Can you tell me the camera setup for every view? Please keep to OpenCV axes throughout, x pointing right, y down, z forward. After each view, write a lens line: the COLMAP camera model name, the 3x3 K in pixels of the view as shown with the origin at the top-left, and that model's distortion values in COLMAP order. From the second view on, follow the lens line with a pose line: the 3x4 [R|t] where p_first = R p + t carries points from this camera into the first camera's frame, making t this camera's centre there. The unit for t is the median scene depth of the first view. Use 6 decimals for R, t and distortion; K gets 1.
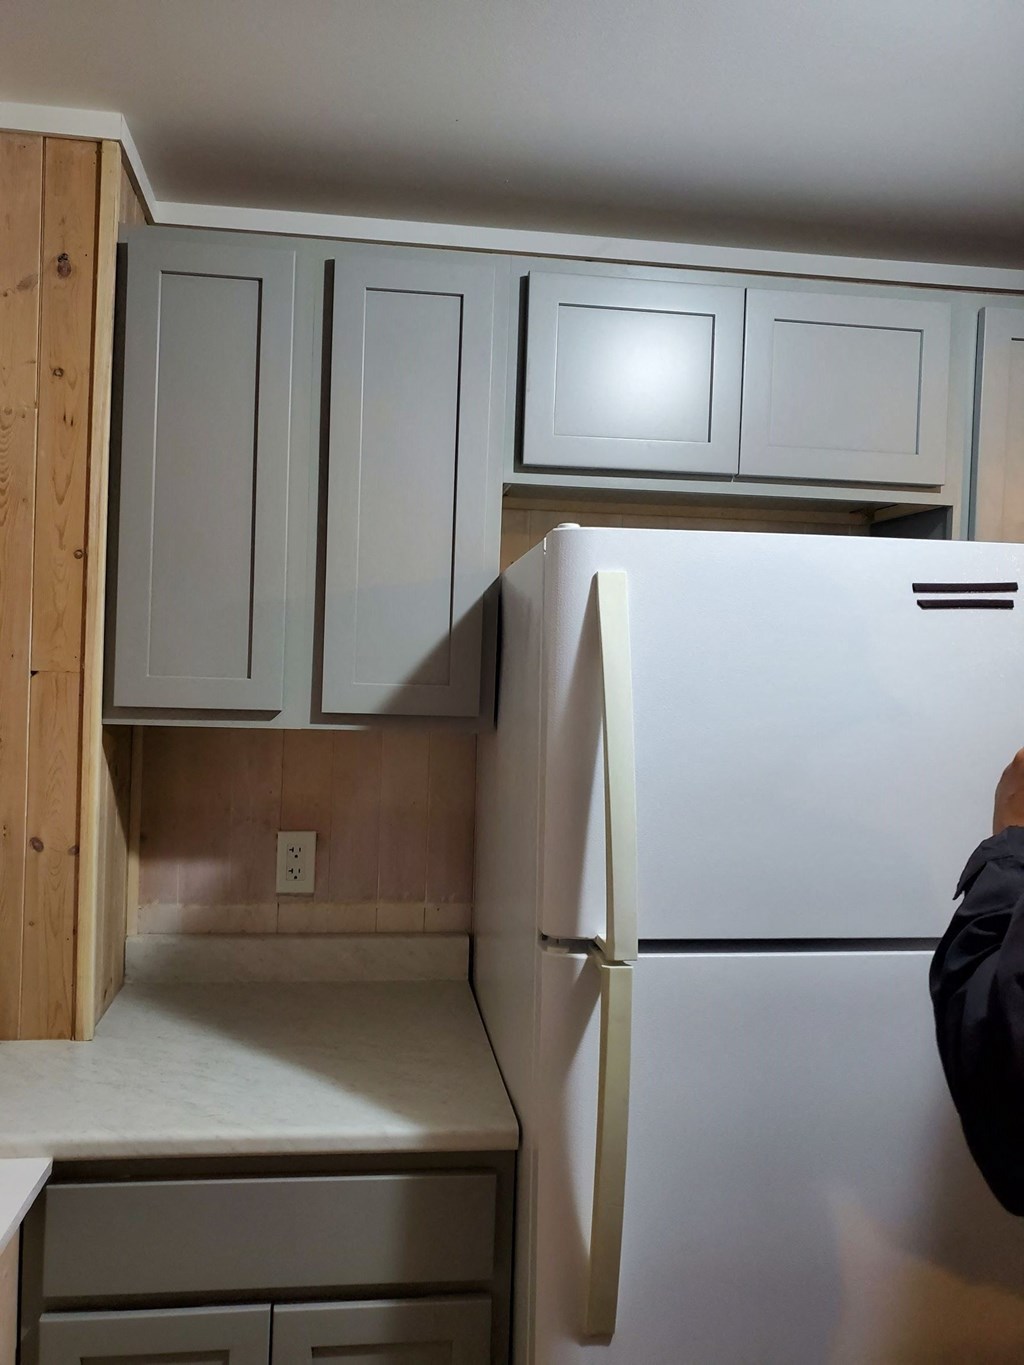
lens RADIAL K [[1095.8, 0, 509.7], [0, 1095.8, 682.7], [0, 0, 1]] dist [0.010556, 0.008256]
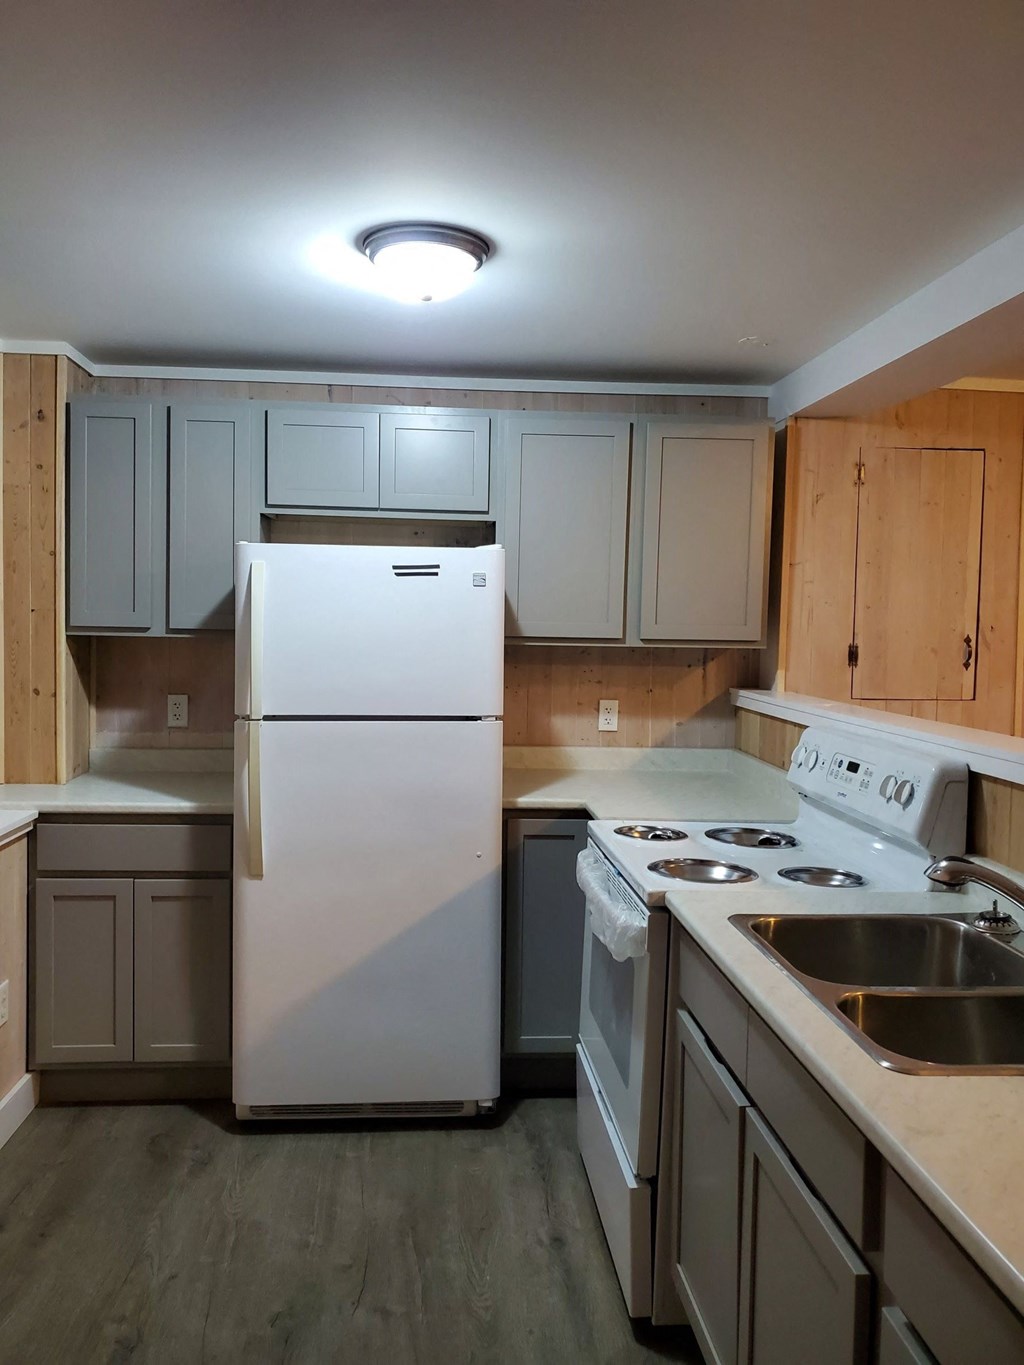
lens RADIAL K [[1066.1, 0, 497.3], [0, 1066.1, 679.4], [0, 0, 1]] dist [0.049034, -0.065962]
pose [[0.998158, -0.007958, -0.060145, 0.577438], [0.010359, 0.999158, 0.039707, 0.050536], [0.059778, -0.040257, 0.997400, -1.002939]]
